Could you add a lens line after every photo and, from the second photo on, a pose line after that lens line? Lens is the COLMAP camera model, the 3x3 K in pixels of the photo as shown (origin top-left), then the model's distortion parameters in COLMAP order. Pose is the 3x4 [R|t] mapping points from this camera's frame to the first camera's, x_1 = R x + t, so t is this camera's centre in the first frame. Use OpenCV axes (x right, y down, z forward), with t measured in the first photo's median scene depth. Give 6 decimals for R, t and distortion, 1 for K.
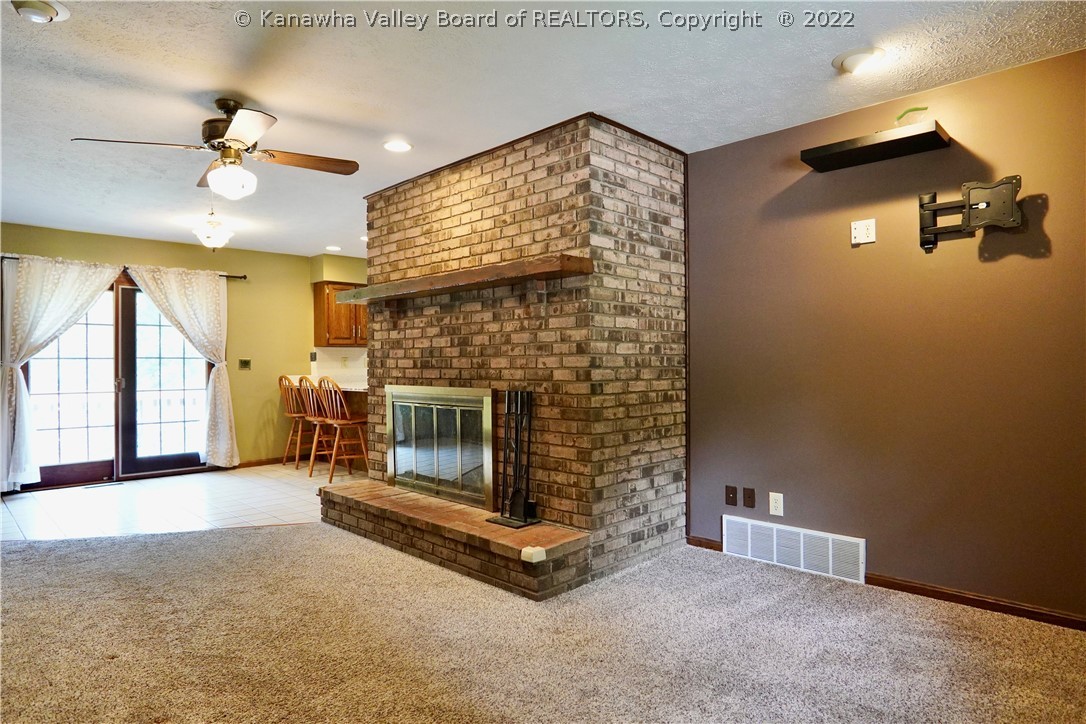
lens RADIAL K [[589.1, 0, 542.6], [0, 589.1, 363.2], [0, 0, 1]] dist [-0.017573, 0.000028]
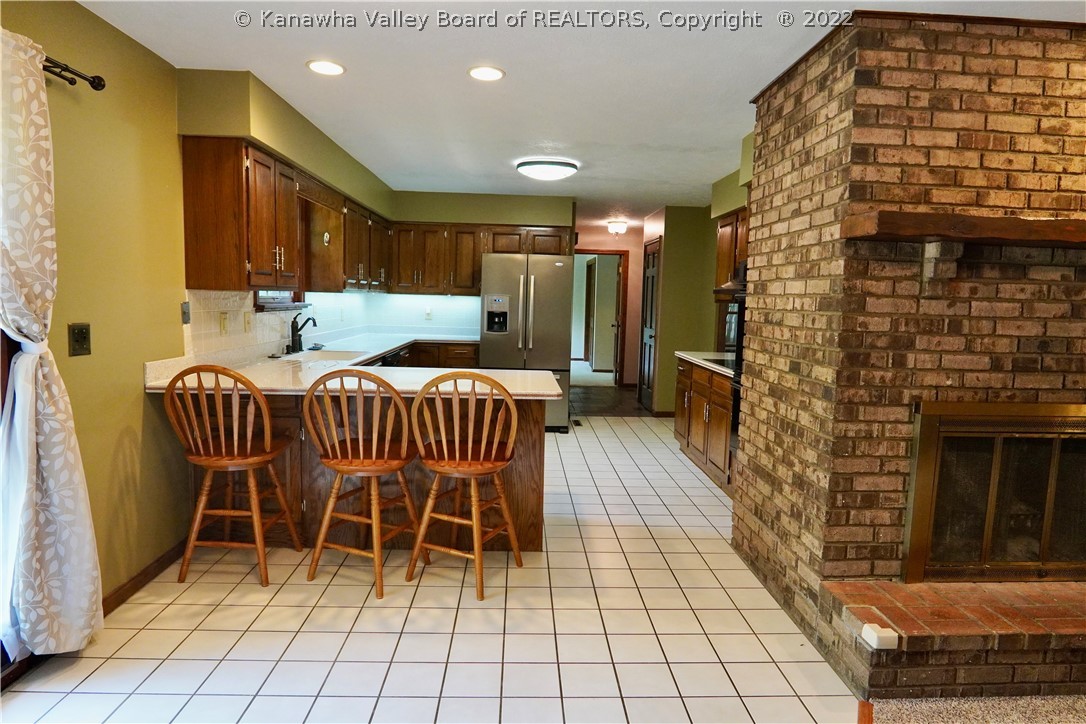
lens RADIAL K [[589.1, 0, 542.7], [0, 589.1, 357.1], [0, 0, 1]] dist [-0.017573, 0.000028]
pose [[0.701261, -0.043834, 0.711556, -0.909565], [-0.027688, 0.995680, 0.088624, -0.042149], [-0.712367, -0.081850, 0.697018, 0.909224]]
